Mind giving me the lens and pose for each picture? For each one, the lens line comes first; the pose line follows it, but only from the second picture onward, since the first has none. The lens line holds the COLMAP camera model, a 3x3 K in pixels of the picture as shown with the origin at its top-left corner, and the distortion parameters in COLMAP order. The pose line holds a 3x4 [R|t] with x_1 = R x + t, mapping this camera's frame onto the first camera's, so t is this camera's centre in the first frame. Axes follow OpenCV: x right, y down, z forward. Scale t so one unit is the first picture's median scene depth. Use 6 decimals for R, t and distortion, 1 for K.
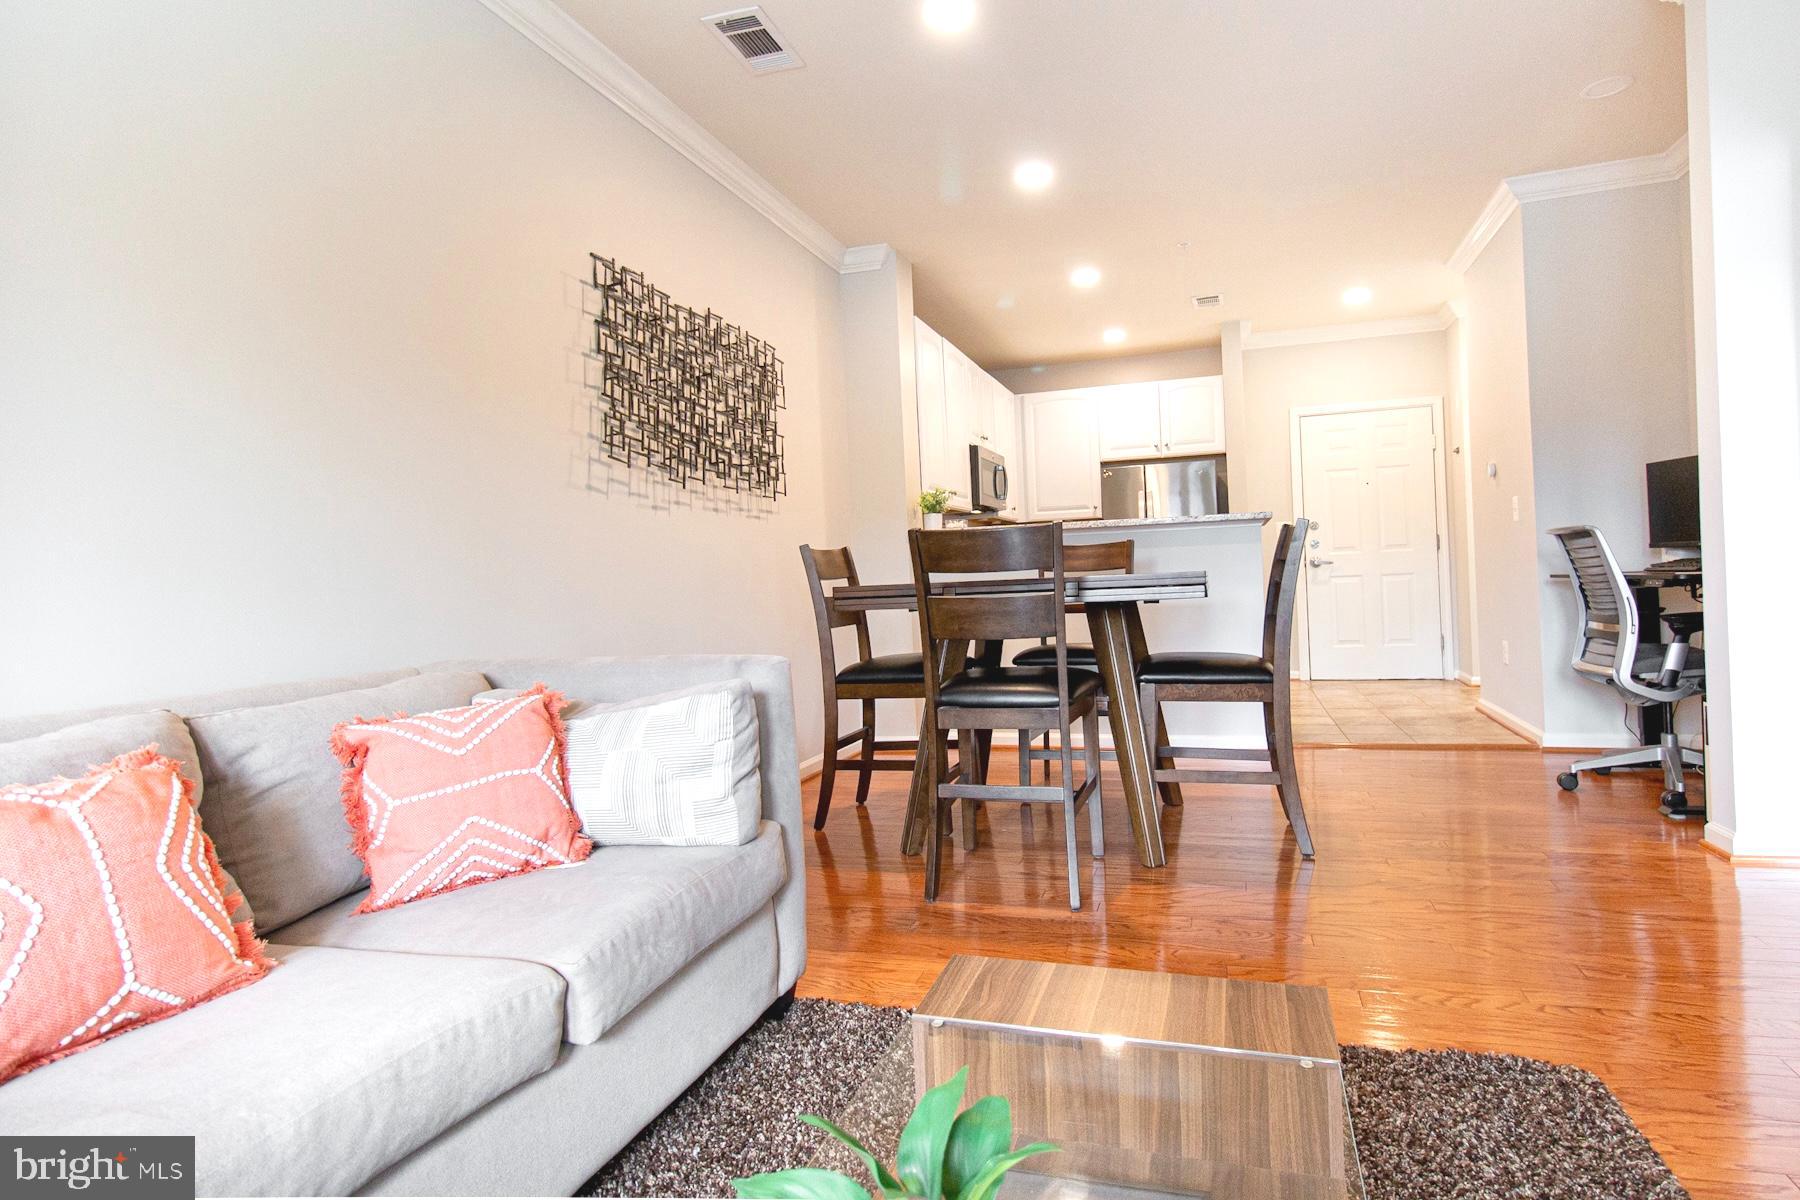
lens RADIAL K [[964.1, 0, 907.9], [0, 964.1, 586.2], [0, 0, 1]] dist [-0.004244, -0.001603]
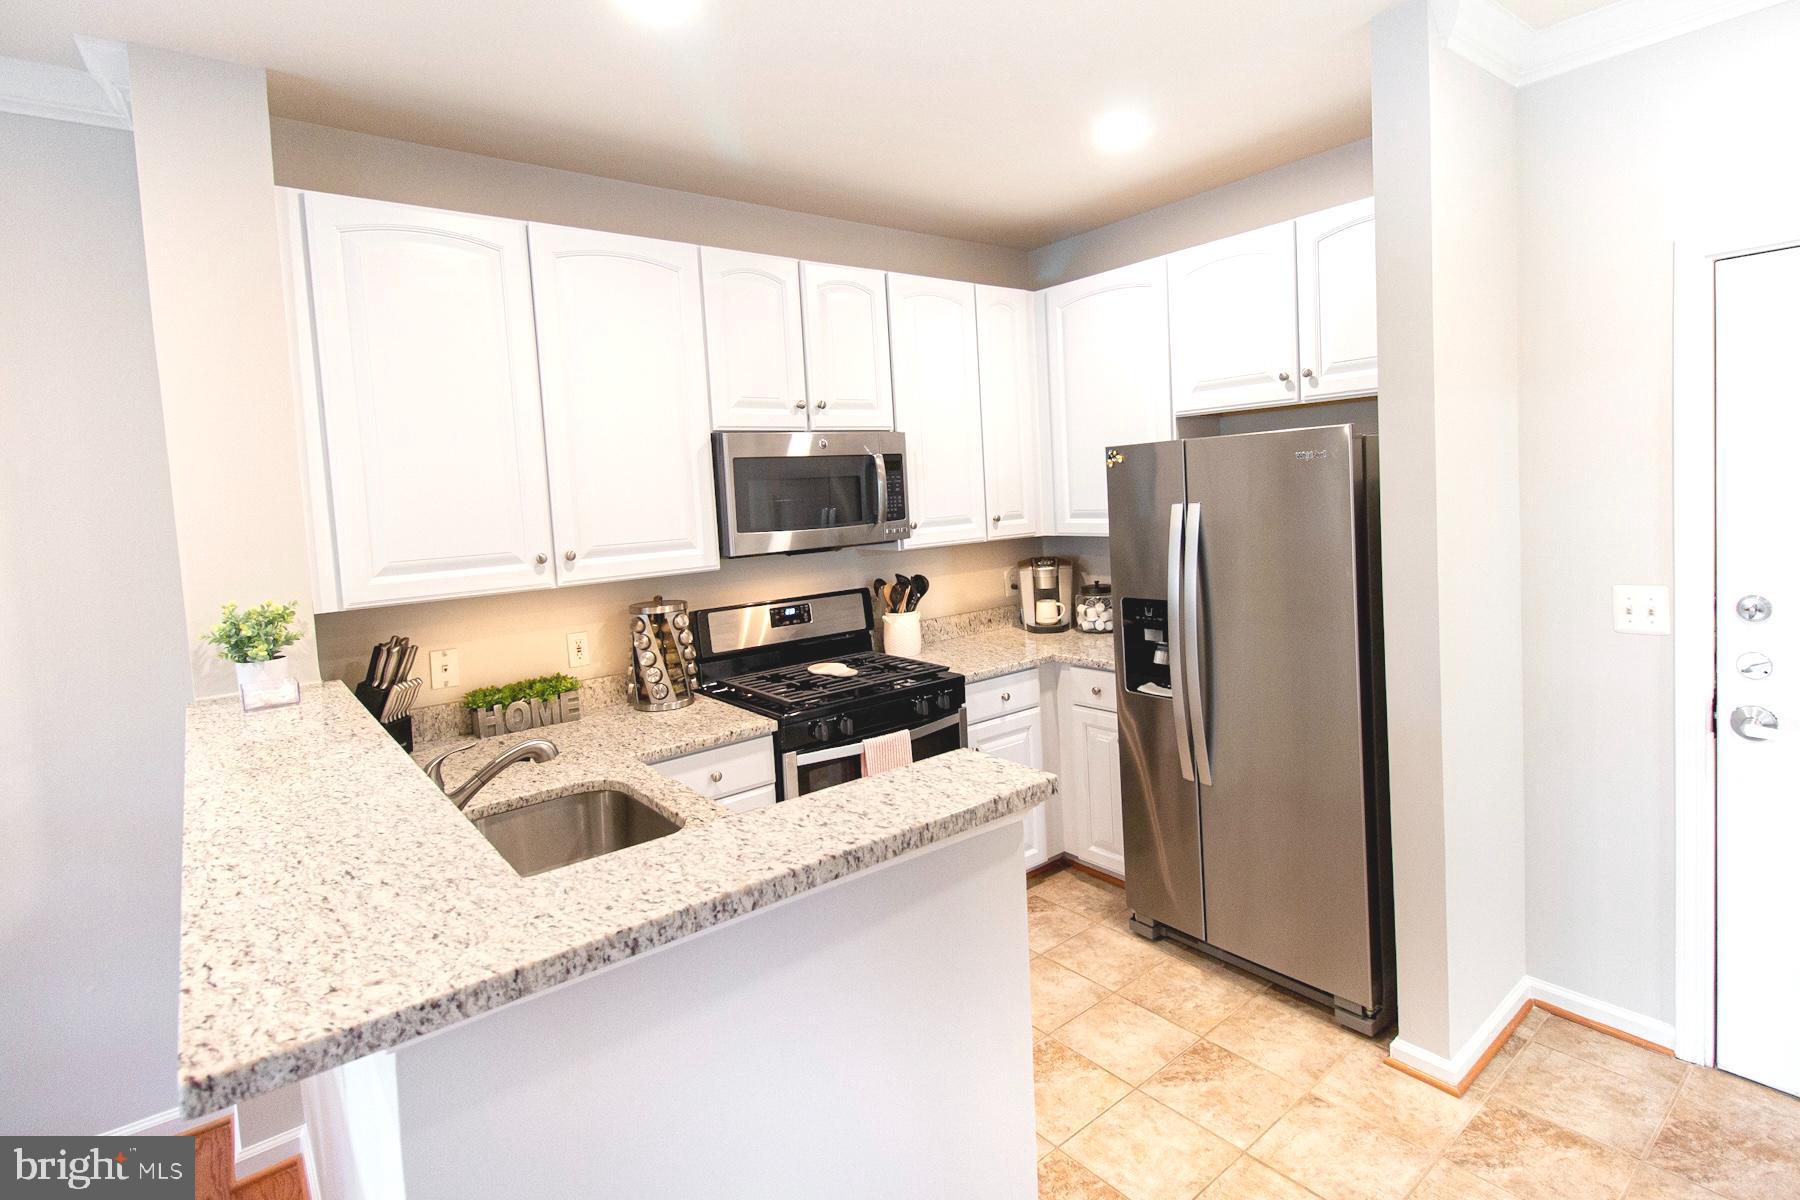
lens RADIAL K [[879.7, 0, 878.3], [0, 879.7, 542.7], [0, 0, 1]] dist [0.009478, -0.003154]
pose [[0.833043, 0.024688, -0.552656, 0.388268], [0.014079, 0.997734, 0.065793, -0.121041], [0.553028, -0.062589, 0.830808, 0.688347]]
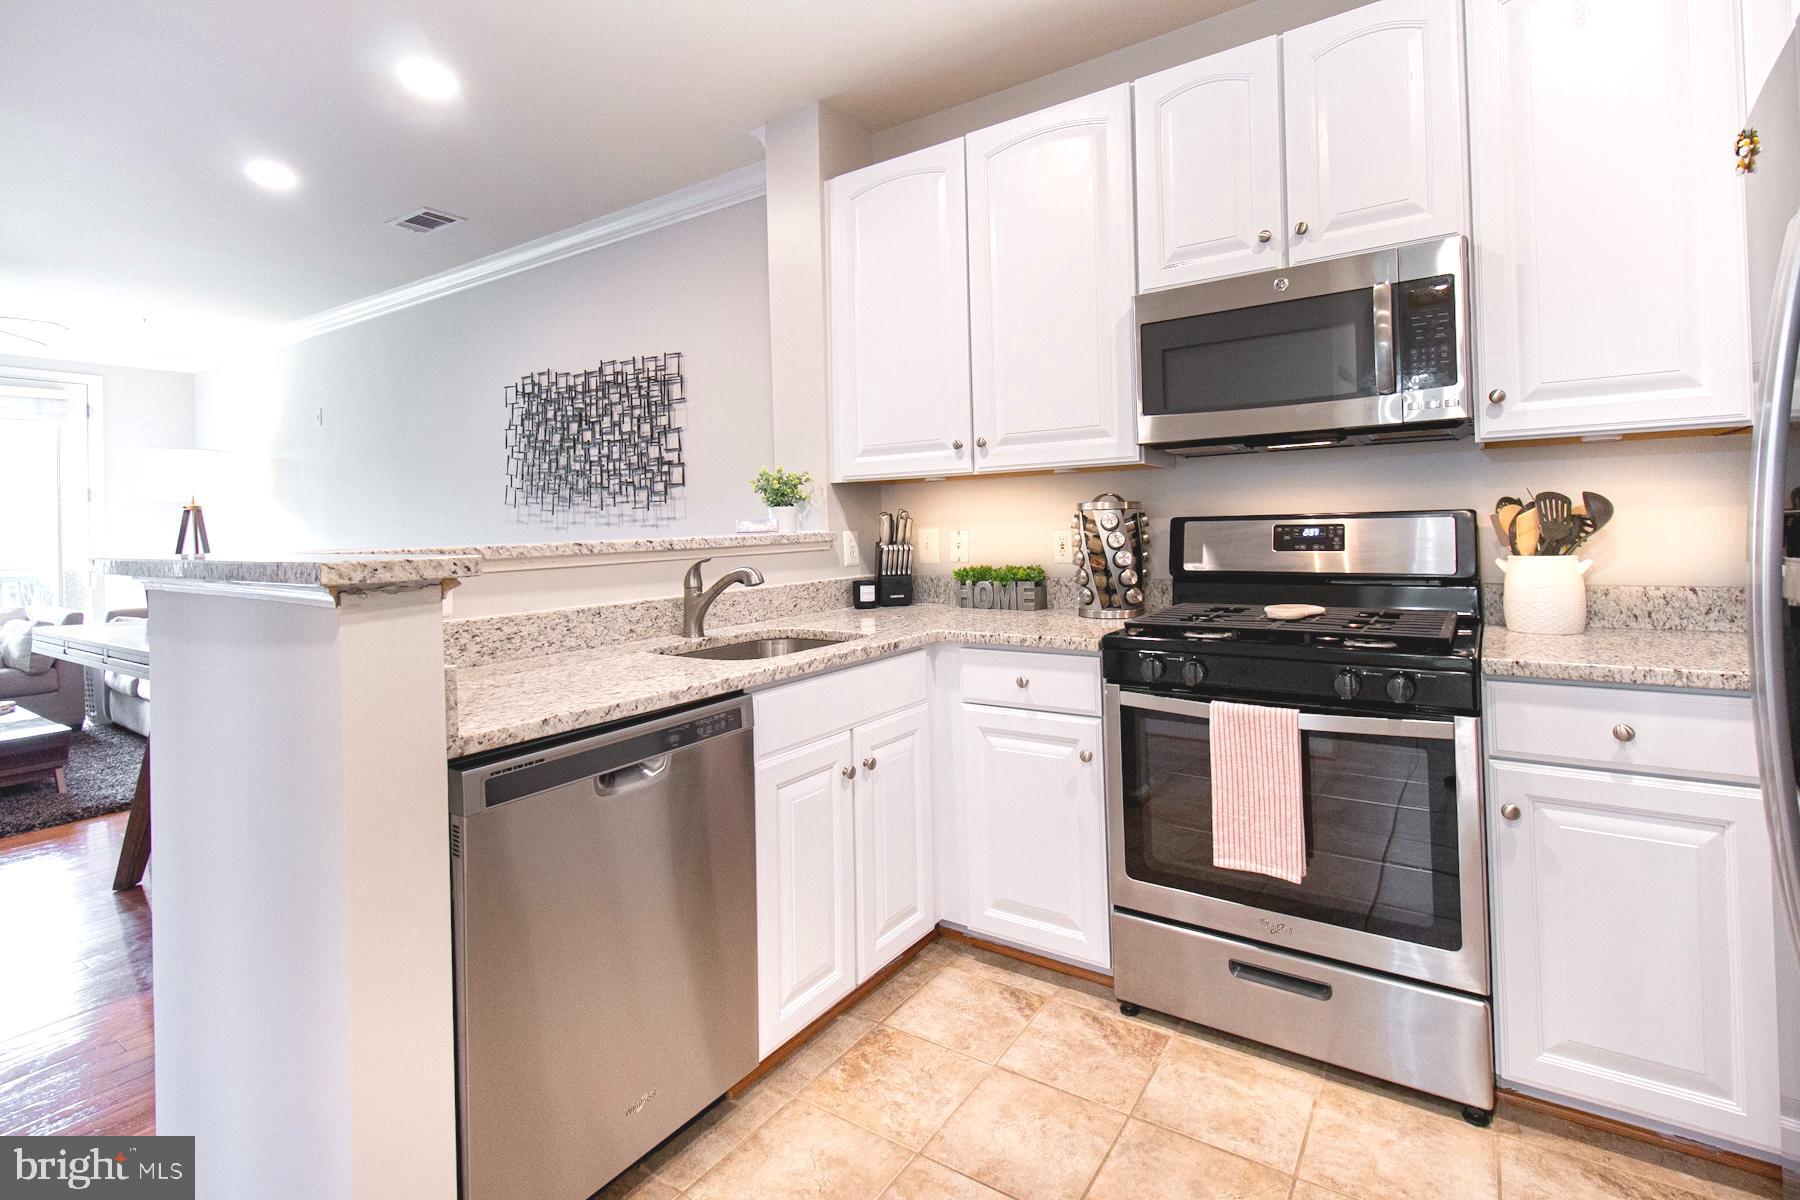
lens RADIAL K [[832.6, 0, 946.9], [0, 832.6, 520.8], [0, 0, 1]] dist [0.013166, -0.005027]
pose [[-0.244972, 0.038197, -0.968777, 0.438505], [0.018420, 0.999227, 0.034740, -0.068313], [0.969355, -0.009334, -0.245486, 1.019358]]
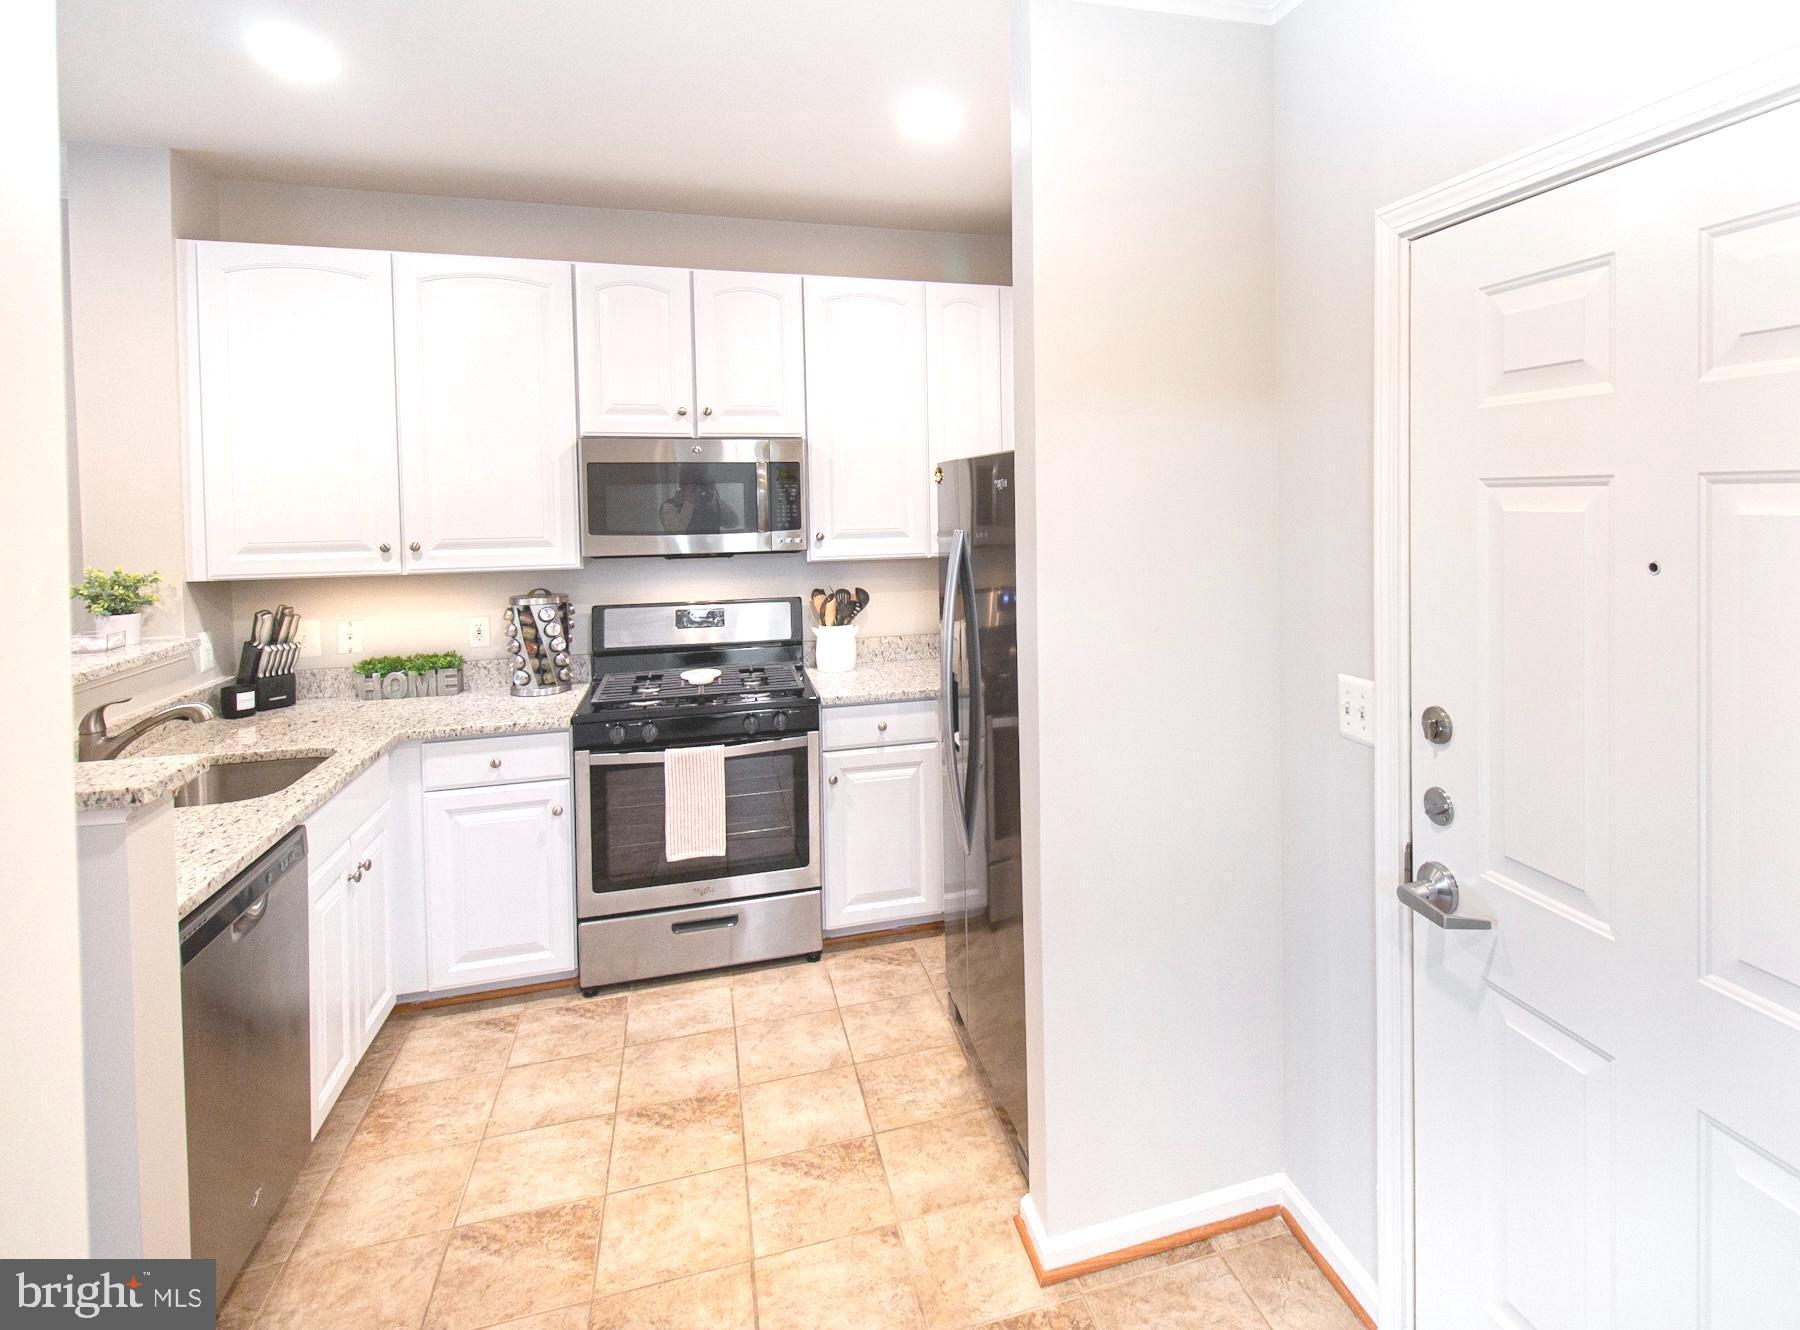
lens RADIAL K [[936.4, 0, 990.9], [0, 936.4, 519.9], [0, 0, 1]] dist [0.002130, 0.001144]
pose [[0.585611, 0.052867, -0.808867, 0.603835], [-0.022899, 0.998552, 0.048686, -0.134180], [0.810269, -0.009989, 0.585973, 0.898028]]
